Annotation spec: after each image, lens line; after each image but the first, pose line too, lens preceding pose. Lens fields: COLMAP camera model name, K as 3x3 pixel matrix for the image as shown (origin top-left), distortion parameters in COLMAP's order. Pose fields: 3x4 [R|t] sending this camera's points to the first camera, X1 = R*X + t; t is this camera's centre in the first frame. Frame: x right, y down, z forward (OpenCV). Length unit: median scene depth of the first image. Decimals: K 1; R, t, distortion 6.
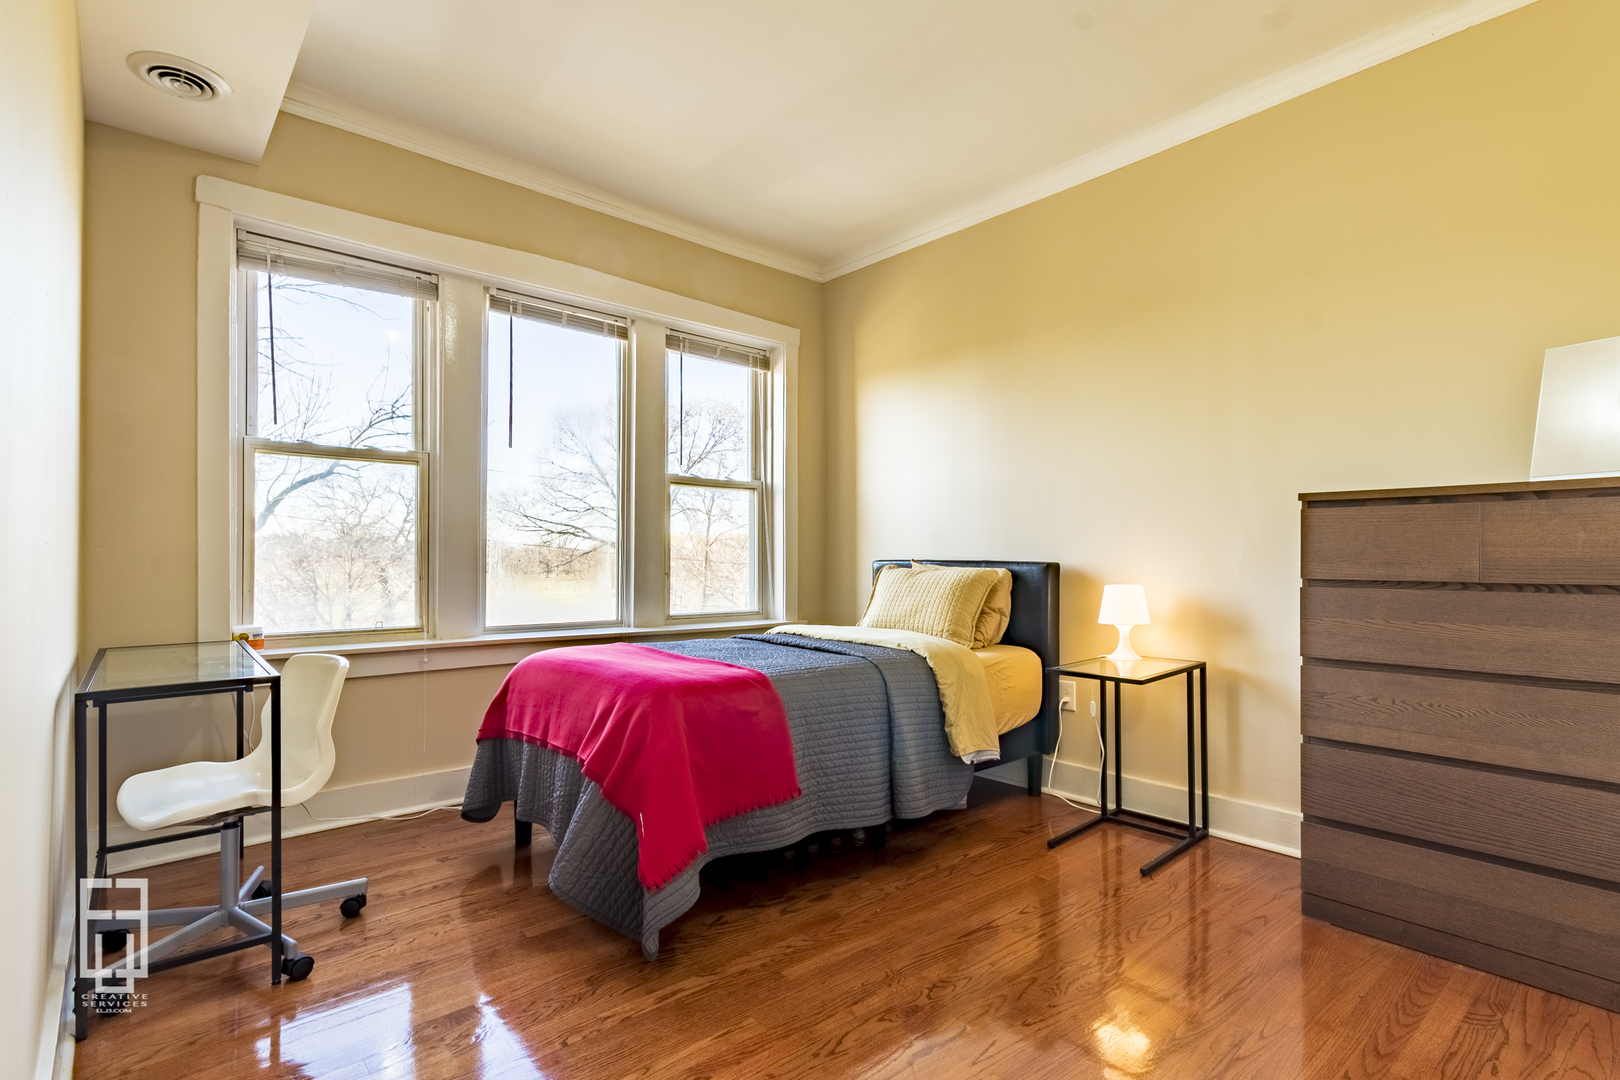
lens RADIAL K [[766.3, 0, 813.3], [0, 766.3, 564.8], [0, 0, 1]] dist [0.003274, 0.000232]
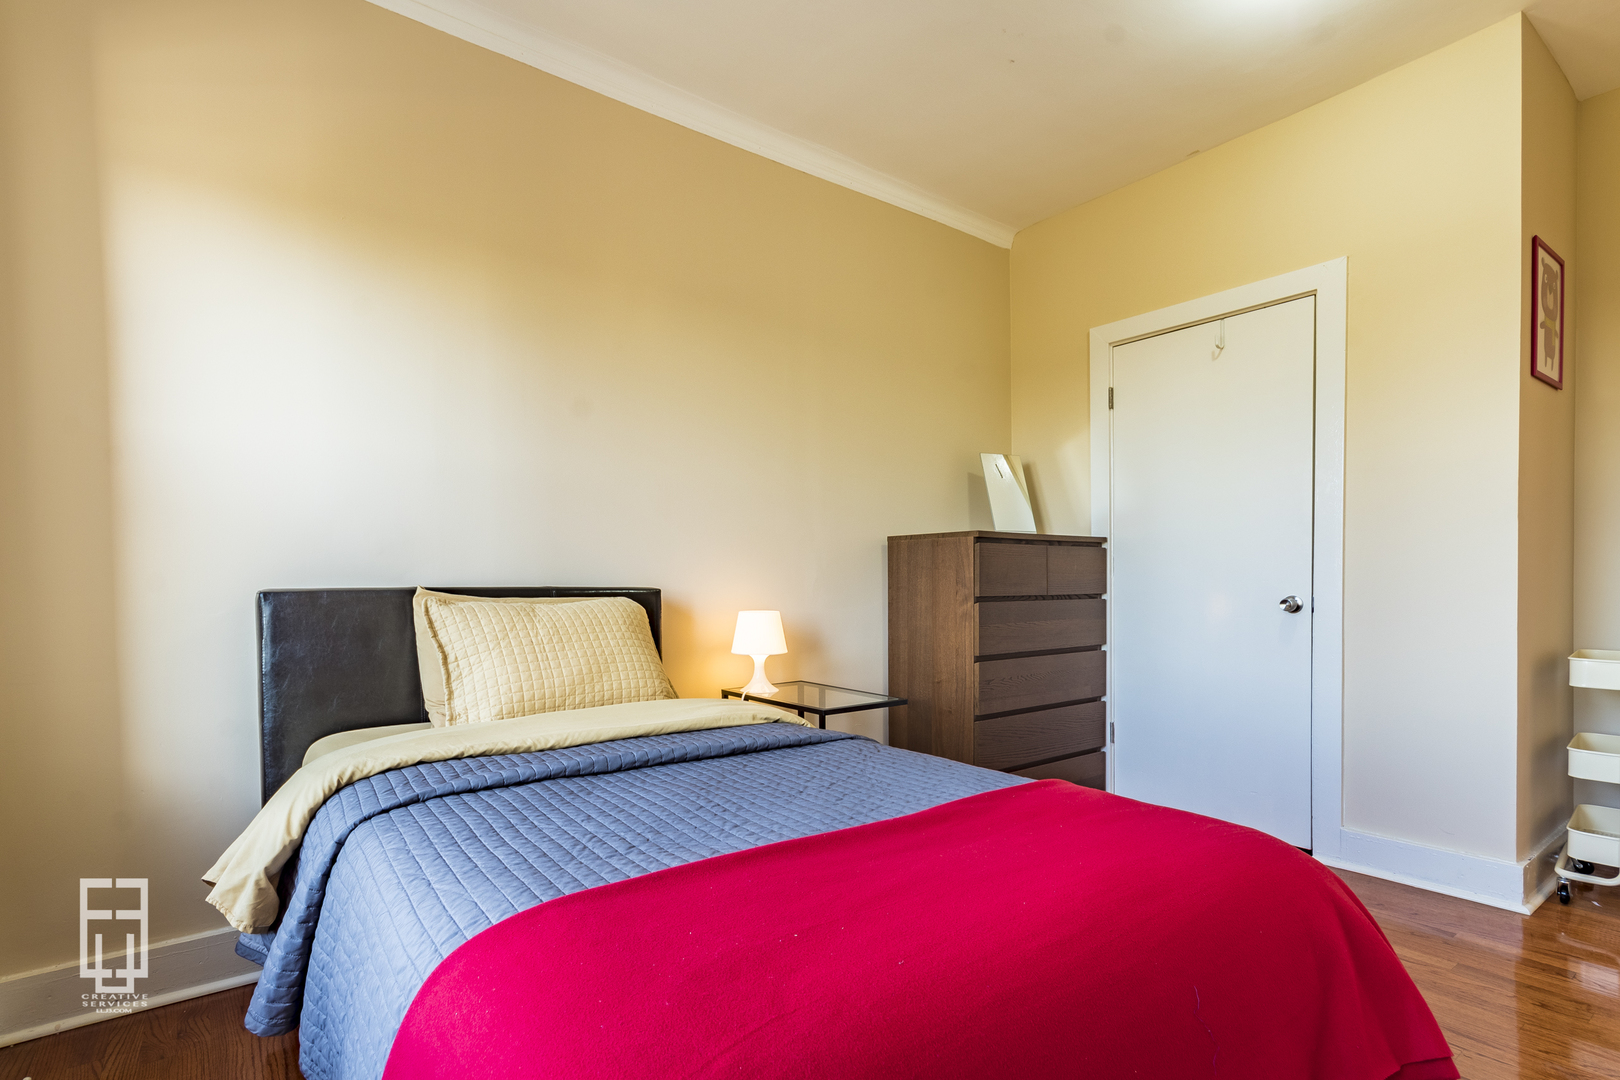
lens RADIAL K [[771.6, 0, 818.2], [0, 771.6, 571.2], [0, 0, 1]] dist [0.000820, 0.000507]
pose [[0.062831, 0.001652, 0.998023, -0.599524], [0.010003, 0.999947, -0.002285, -0.021967], [-0.997974, 0.010127, 0.062811, 1.013165]]
